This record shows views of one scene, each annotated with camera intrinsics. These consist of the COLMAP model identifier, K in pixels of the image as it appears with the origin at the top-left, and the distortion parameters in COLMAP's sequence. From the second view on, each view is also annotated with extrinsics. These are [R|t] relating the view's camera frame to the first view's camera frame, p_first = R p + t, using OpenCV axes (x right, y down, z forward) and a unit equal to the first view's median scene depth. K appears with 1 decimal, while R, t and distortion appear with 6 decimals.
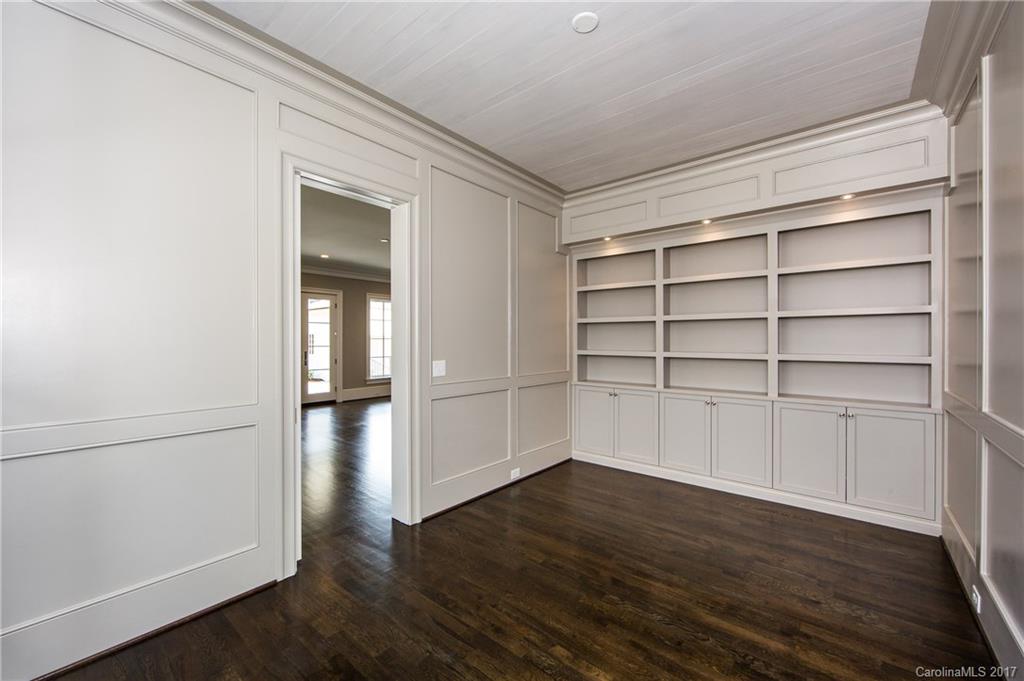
lens RADIAL K [[405.4, 0, 517.8], [0, 405.4, 341.8], [0, 0, 1]] dist [-0.001082, 0.000079]
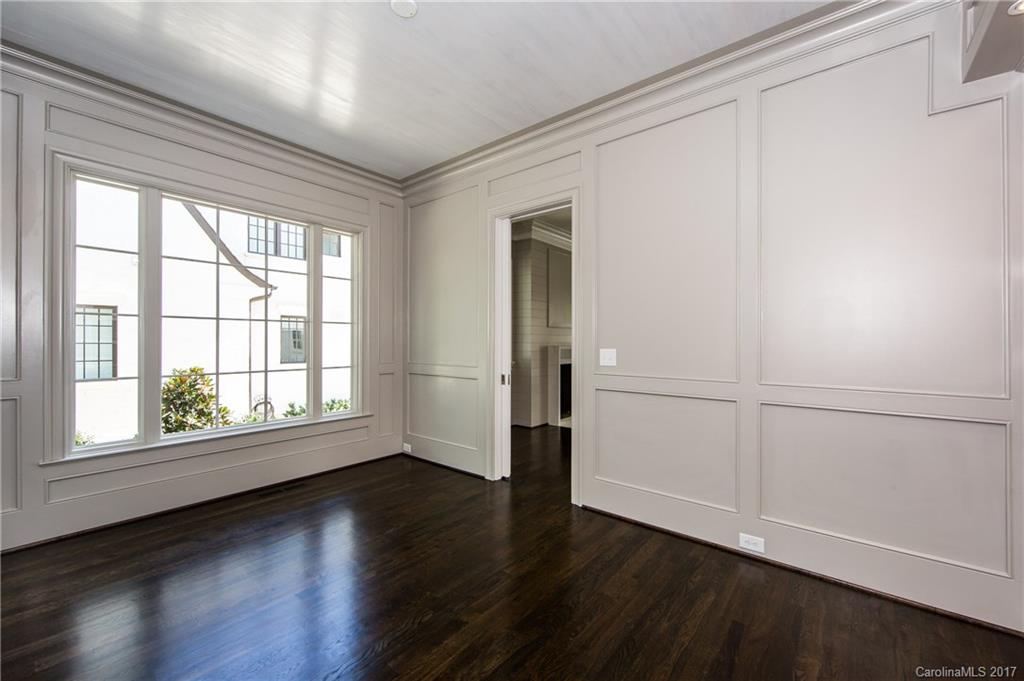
lens RADIAL K [[405.4, 0, 518.7], [0, 405.4, 339.5], [0, 0, 1]] dist [-0.001082, 0.000079]
pose [[0.019324, -0.001493, -0.999812, 0.749577], [-0.007544, 0.999970, -0.001639, 0.028851], [0.999785, 0.007575, 0.019312, 0.798958]]
